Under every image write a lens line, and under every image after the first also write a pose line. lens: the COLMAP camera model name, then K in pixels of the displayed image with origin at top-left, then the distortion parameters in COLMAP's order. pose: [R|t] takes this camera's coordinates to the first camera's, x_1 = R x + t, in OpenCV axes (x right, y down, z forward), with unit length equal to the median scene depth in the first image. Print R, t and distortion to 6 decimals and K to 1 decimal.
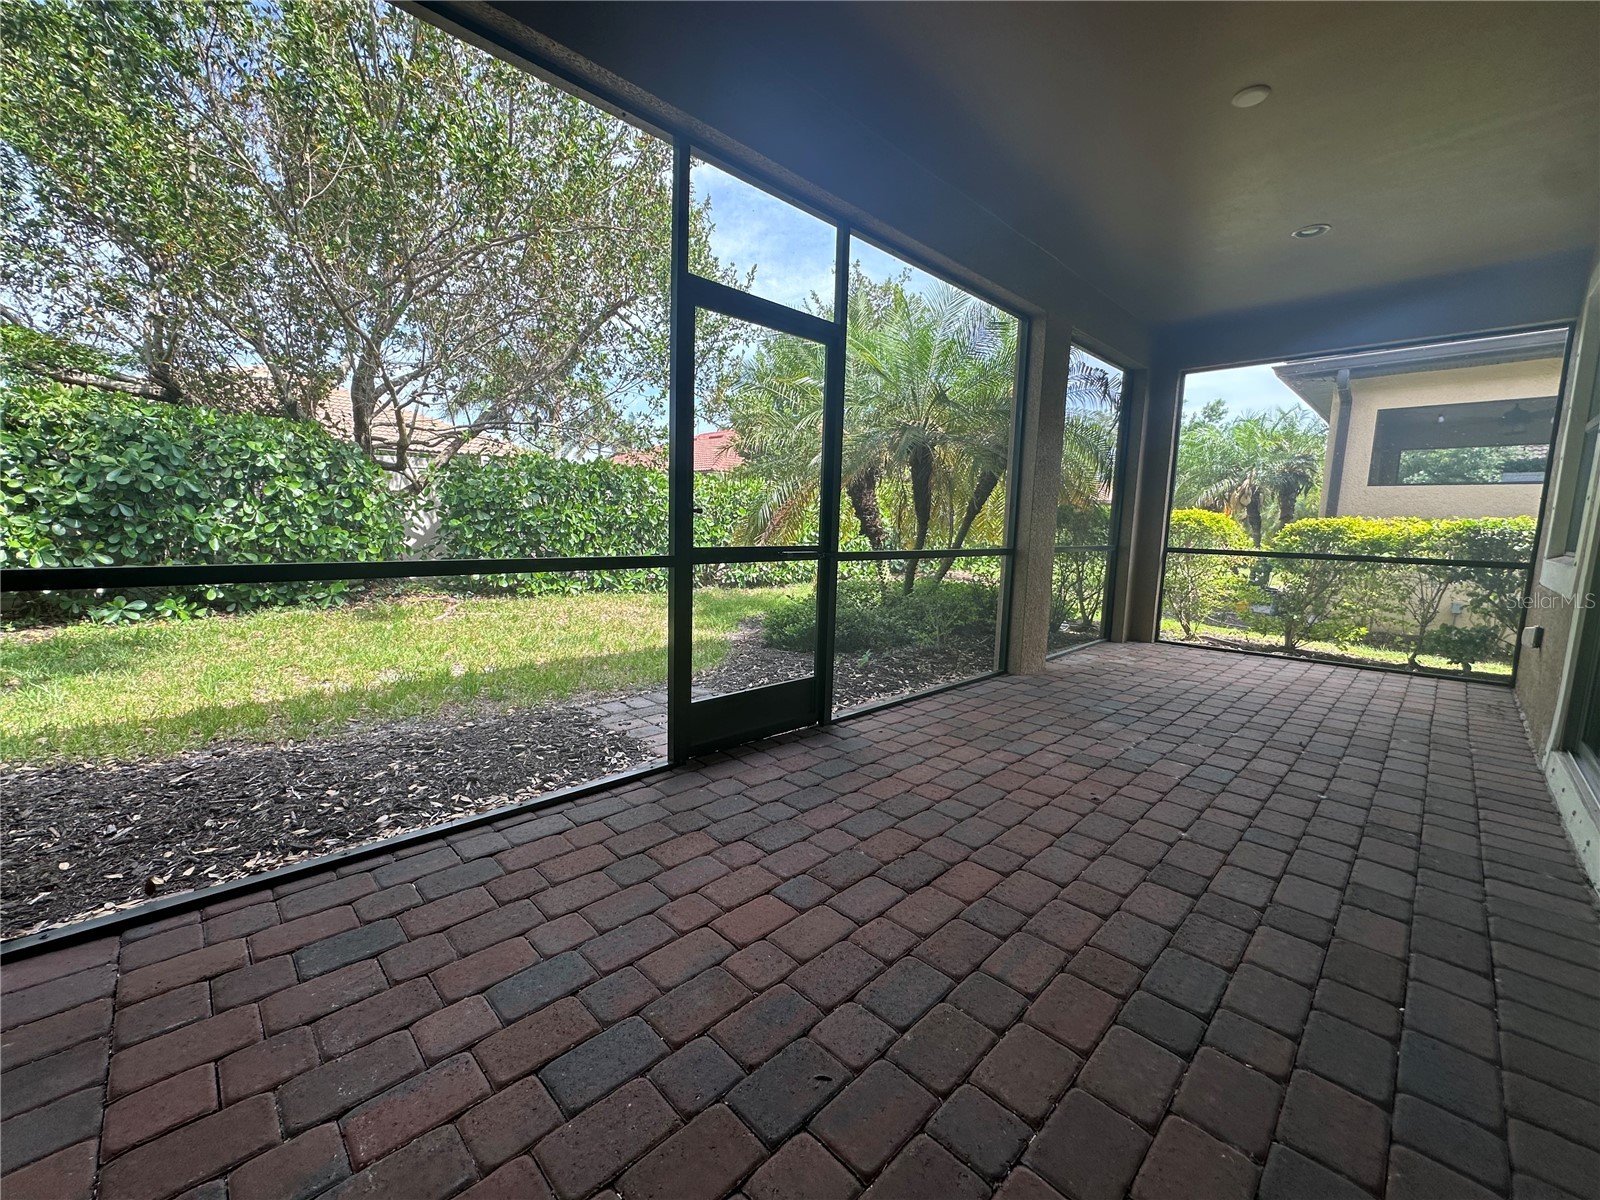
lens RADIAL K [[637.8, 0, 800.0], [0, 637.8, 600.0], [0, 0, 1]] dist [-0.004014, 0.000793]
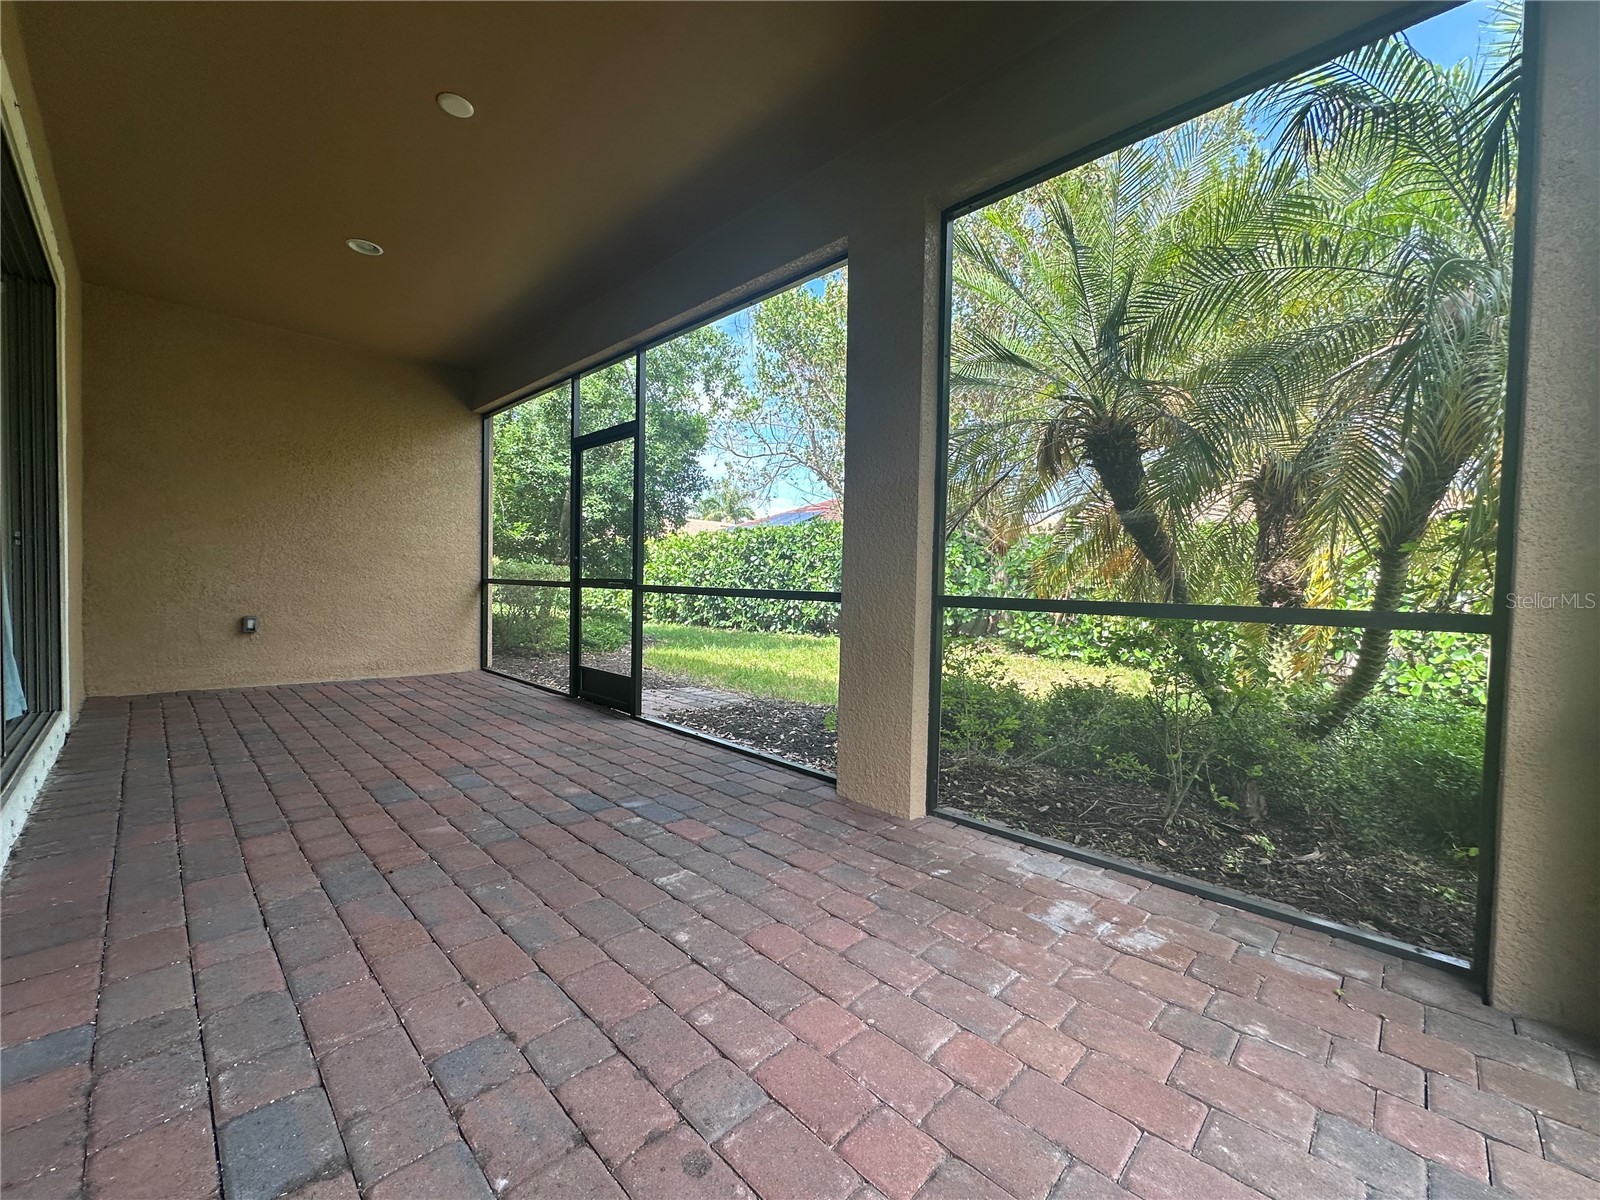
lens RADIAL K [[646.2, 0, 798.3], [0, 646.2, 591.8], [0, 0, 1]] dist [-0.001196, 0.000133]
pose [[0.007793, -0.003619, -0.999963, 1.364374], [-0.125289, 0.992110, -0.004567, -0.093864], [0.992090, 0.125320, 0.007278, 1.294070]]
